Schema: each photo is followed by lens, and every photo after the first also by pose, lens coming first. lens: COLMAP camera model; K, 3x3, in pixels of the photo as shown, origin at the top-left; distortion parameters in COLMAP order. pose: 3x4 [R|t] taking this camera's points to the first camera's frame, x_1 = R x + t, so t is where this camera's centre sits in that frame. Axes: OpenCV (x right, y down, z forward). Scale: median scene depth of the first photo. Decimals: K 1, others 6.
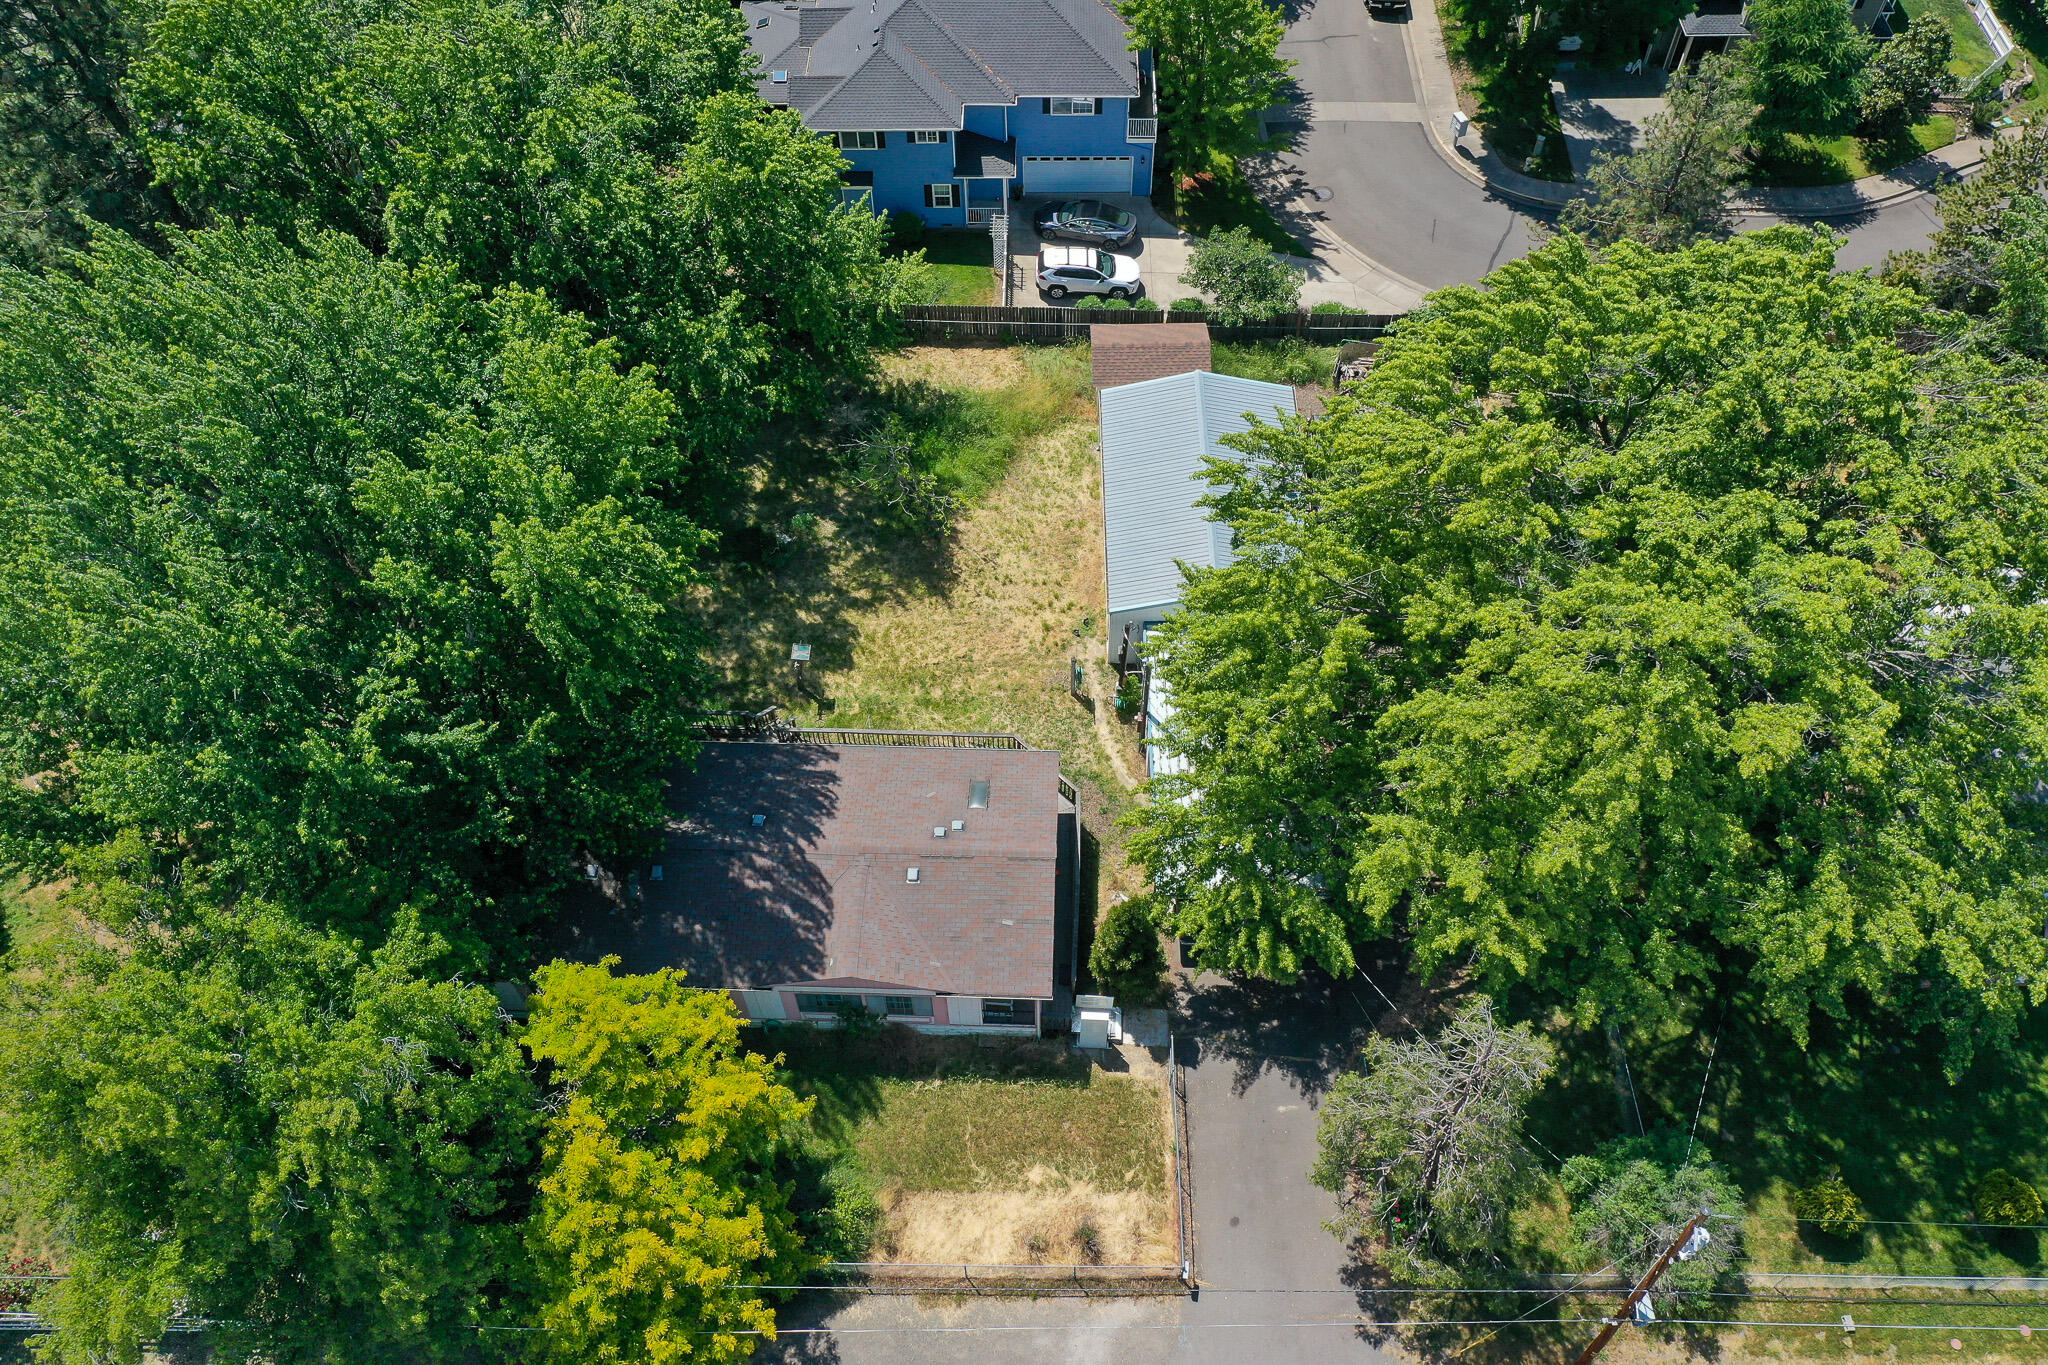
lens RADIAL K [[1592.8, 0, 1024.0], [0, 1592.8, 682.5], [0, 0, 1]] dist [-0.005263, -0.001446]
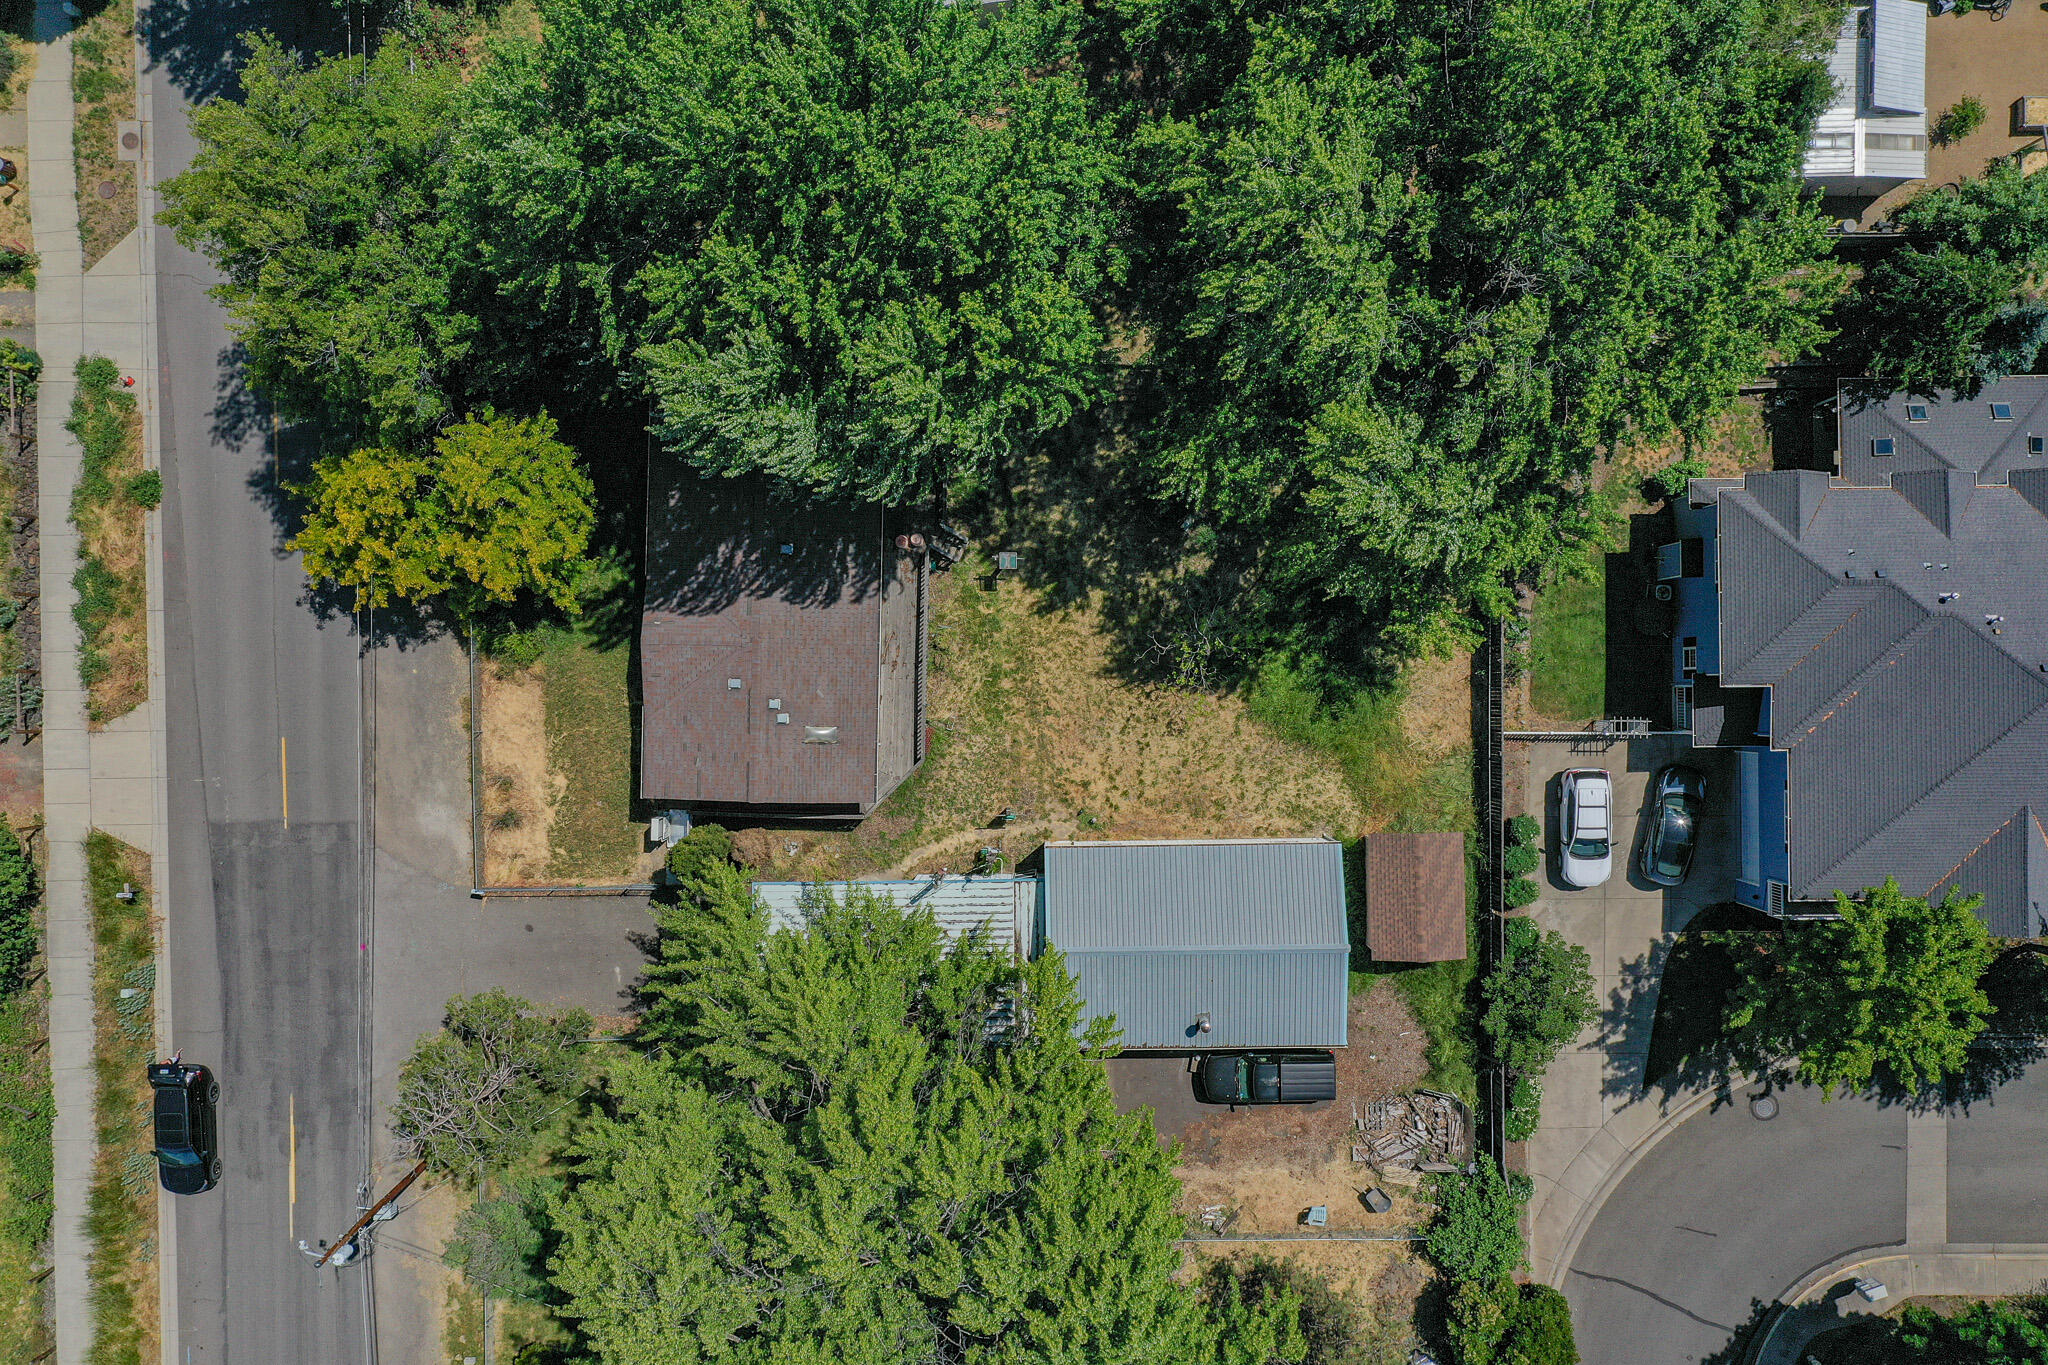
lens RADIAL K [[1592.8, 0, 1024.0], [0, 1592.8, 682.5], [0, 0, 1]] dist [-0.005263, -0.001446]
pose [[0.018187, 0.999781, 0.010330, -0.066479], [-0.802481, 0.008434, 0.596618, -0.649967], [0.596400, -0.019140, 0.802459, 0.139230]]
